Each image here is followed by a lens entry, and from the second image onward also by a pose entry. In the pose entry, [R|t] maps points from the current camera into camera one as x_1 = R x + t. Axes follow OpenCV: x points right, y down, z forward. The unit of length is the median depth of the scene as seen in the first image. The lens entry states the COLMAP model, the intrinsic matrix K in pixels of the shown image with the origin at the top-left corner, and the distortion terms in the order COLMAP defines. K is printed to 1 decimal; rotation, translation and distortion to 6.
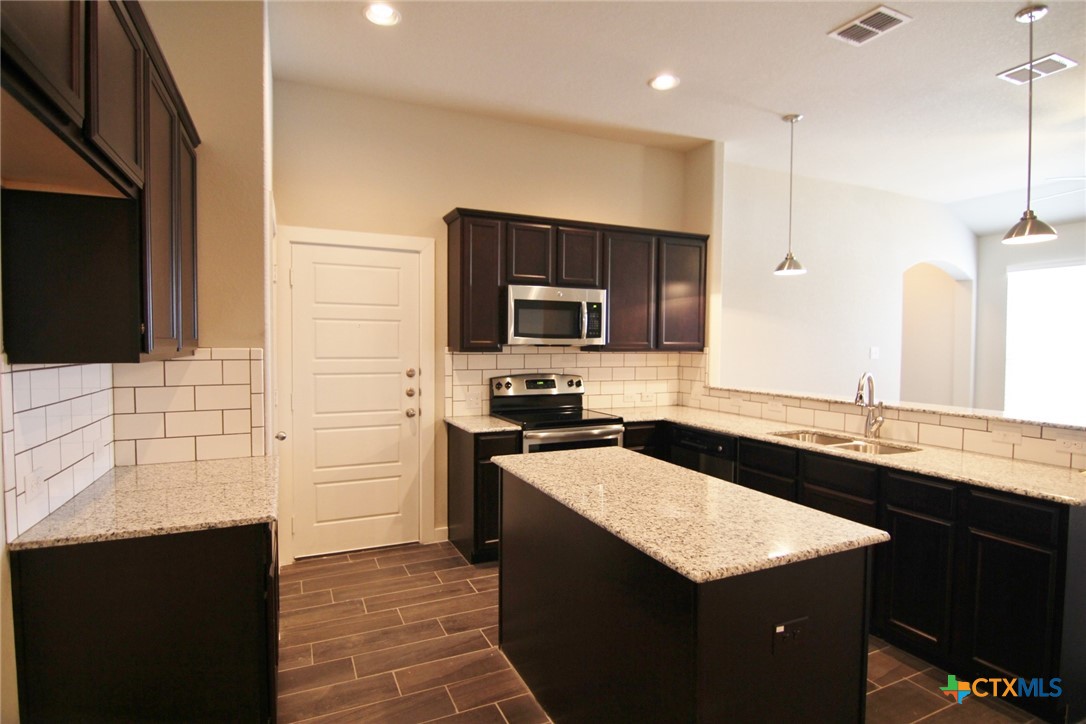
lens RADIAL K [[554.3, 0, 552.2], [0, 554.3, 361.9], [0, 0, 1]] dist [-0.003937, -0.000989]
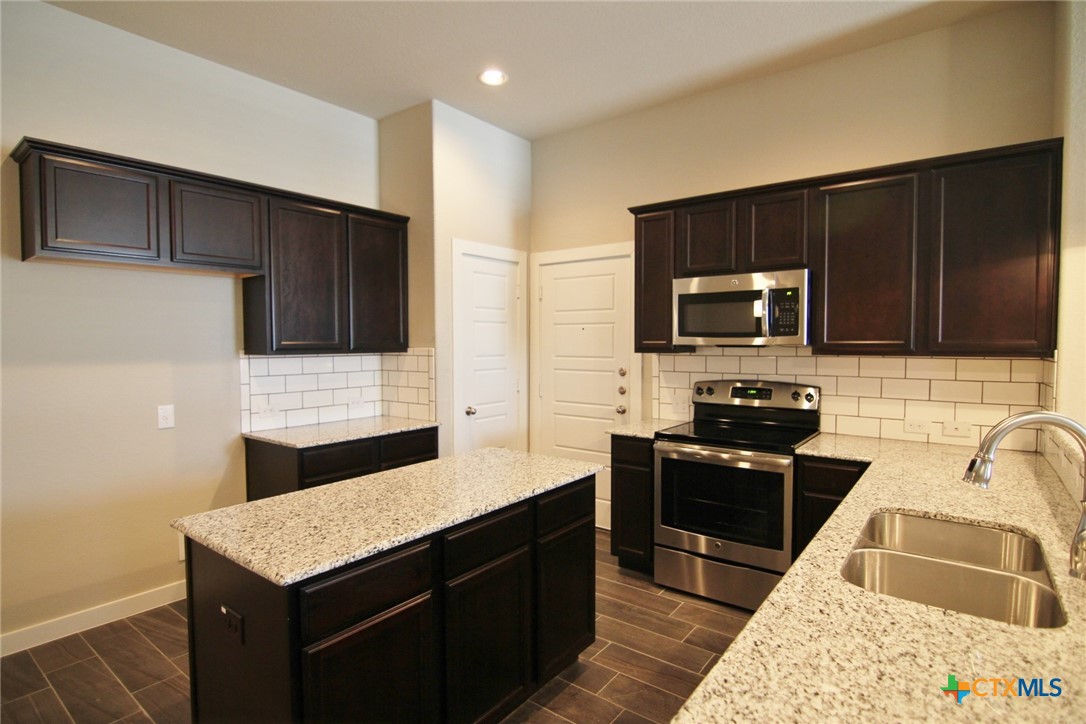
lens RADIAL K [[554.3, 0, 552.2], [0, 554.3, 361.9], [0, 0, 1]] dist [-0.003937, -0.000989]
pose [[0.468513, 0.026365, -0.883063, 0.610604], [-0.024516, 0.999558, 0.016836, -0.013718], [0.883116, 0.013761, 0.468952, 0.388614]]
